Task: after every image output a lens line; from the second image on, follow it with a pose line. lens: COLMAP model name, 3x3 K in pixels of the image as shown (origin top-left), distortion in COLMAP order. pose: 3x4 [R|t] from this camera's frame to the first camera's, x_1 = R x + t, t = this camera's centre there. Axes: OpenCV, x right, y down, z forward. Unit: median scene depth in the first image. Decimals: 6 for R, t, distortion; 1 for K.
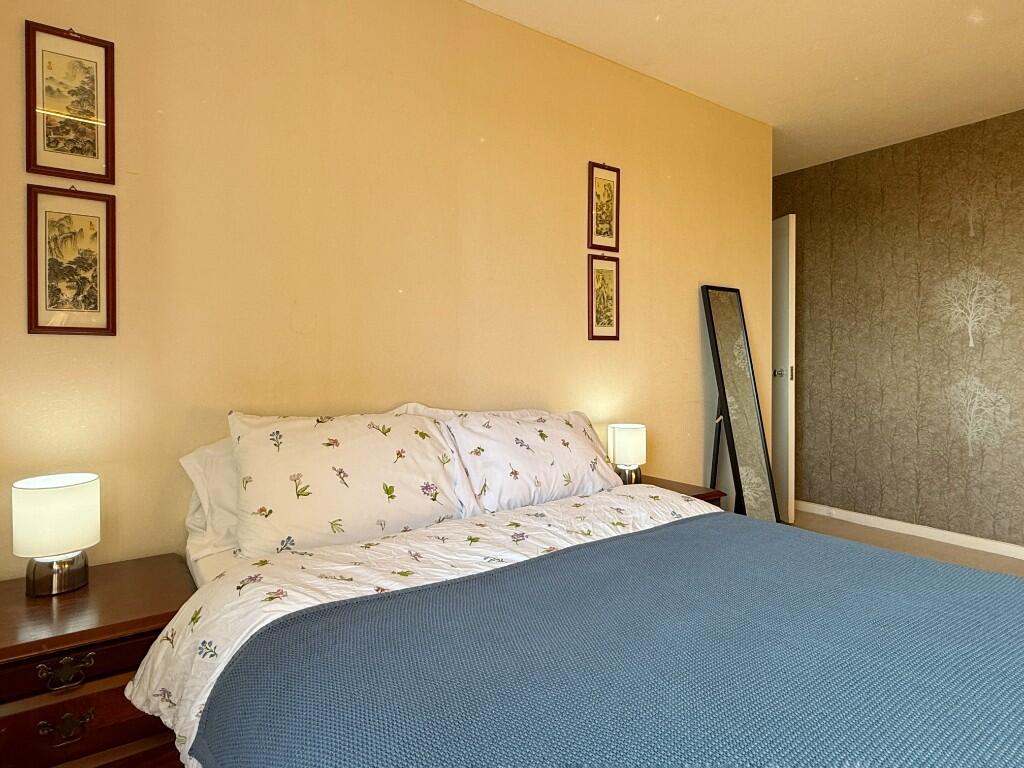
lens RADIAL K [[590.0, 0, 514.0], [0, 590.0, 371.7], [0, 0, 1]] dist [-0.002939, -0.000057]
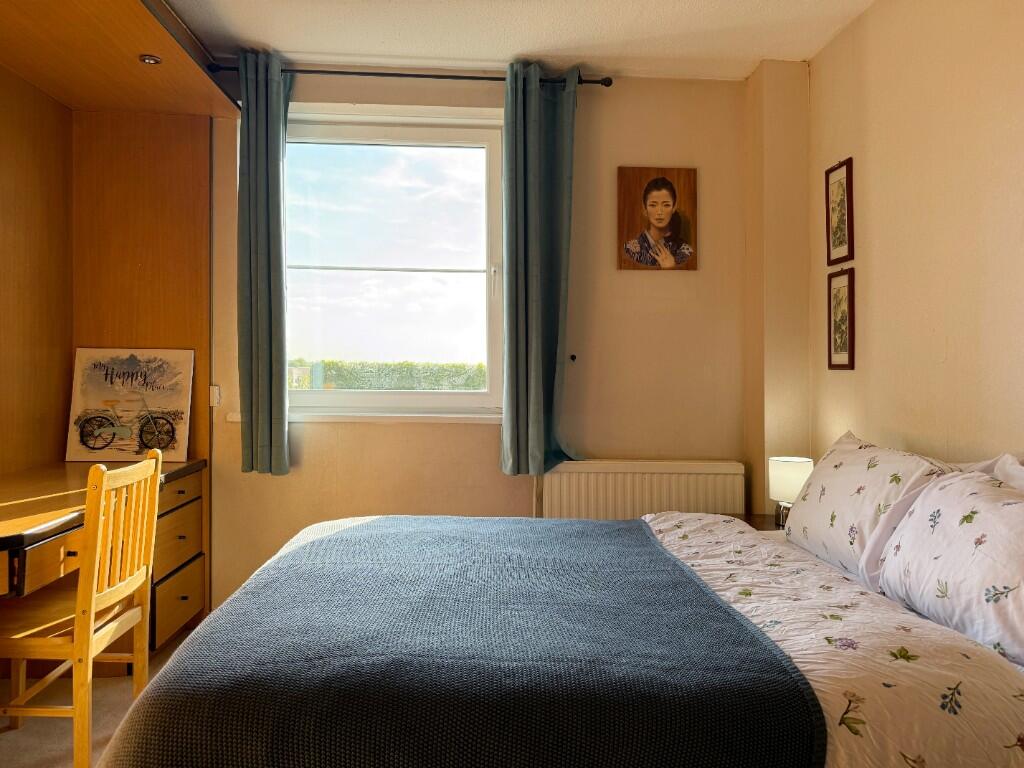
lens RADIAL K [[735.7, 0, 510.3], [0, 735.7, 420.2], [0, 0, 1]] dist [0.072454, -0.110820]
pose [[-0.533325, 0.053151, -0.844239, 0.754885], [-0.028698, 0.996313, 0.080855, -0.036747], [0.845424, 0.067350, -0.529833, 0.774719]]
